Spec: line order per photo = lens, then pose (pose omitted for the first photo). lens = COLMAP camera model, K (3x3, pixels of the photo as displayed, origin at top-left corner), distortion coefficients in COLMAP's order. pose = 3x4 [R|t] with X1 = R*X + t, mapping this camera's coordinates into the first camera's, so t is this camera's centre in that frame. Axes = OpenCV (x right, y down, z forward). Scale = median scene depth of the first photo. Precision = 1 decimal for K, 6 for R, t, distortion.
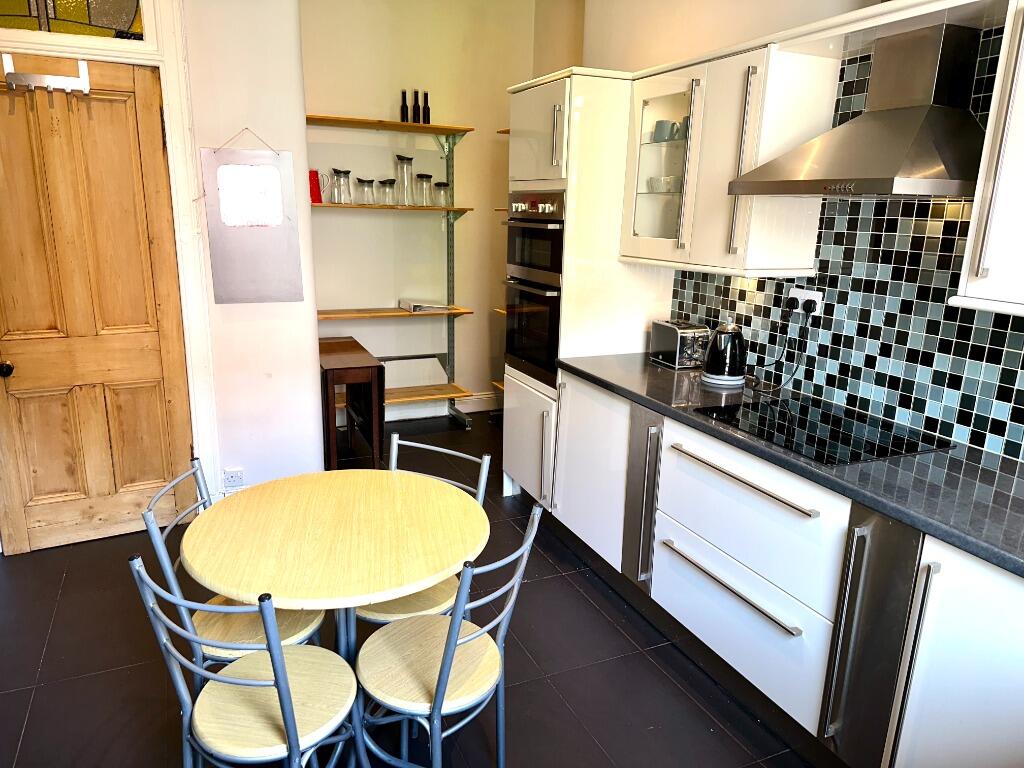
lens RADIAL K [[710.1, 0, 516.0], [0, 710.1, 382.5], [0, 0, 1]] dist [0.028439, -0.018932]
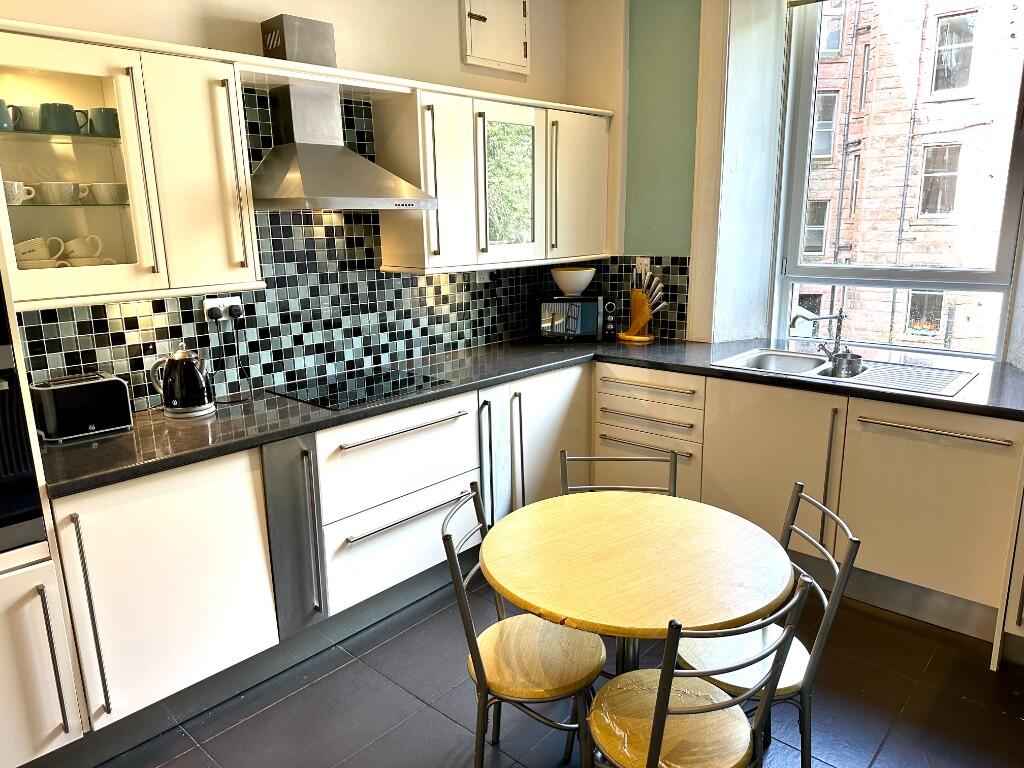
lens RADIAL K [[710.1, 0, 517.0], [0, 710.1, 385.9], [0, 0, 1]] dist [0.028439, -0.018932]
pose [[-0.383029, -0.239639, 0.892111, -0.791890], [0.221471, 0.913771, 0.340547, -0.297771], [-0.896794, 0.328017, -0.296928, 1.053568]]
